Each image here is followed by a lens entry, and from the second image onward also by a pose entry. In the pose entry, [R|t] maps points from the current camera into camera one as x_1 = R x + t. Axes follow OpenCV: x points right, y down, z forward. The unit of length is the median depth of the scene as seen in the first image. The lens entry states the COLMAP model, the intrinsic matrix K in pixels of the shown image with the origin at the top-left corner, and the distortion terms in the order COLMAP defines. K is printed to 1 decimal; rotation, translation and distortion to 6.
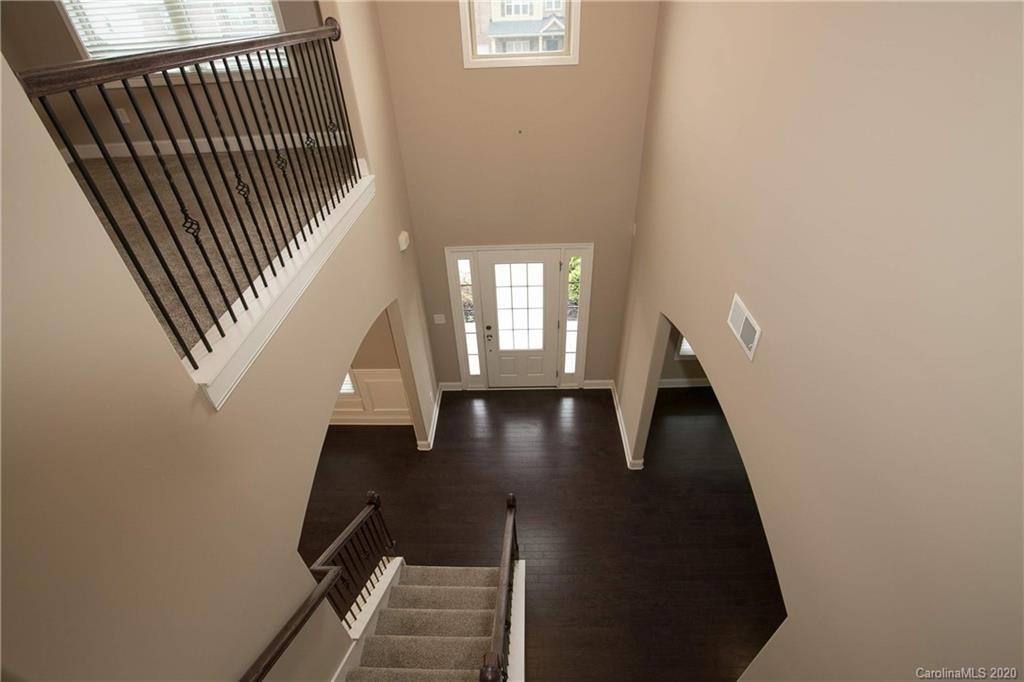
lens RADIAL K [[465.3, 0, 513.5], [0, 465.3, 338.0], [0, 0, 1]] dist [-0.010679, 0.000684]
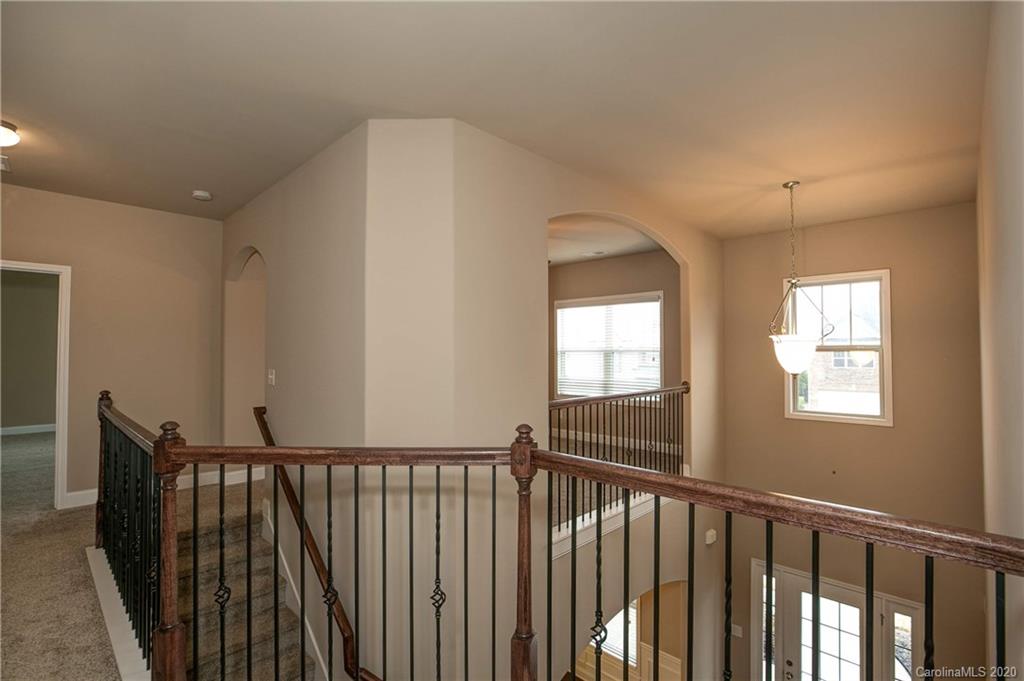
lens RADIAL K [[465.3, 0, 519.5], [0, 465.3, 340.7], [0, 0, 1]] dist [-0.010679, 0.000684]
pose [[0.743306, 0.011300, -0.668856, 0.269639], [-0.413605, 0.793603, -0.446235, 0.177839], [0.525764, 0.608331, 0.594564, -0.387684]]
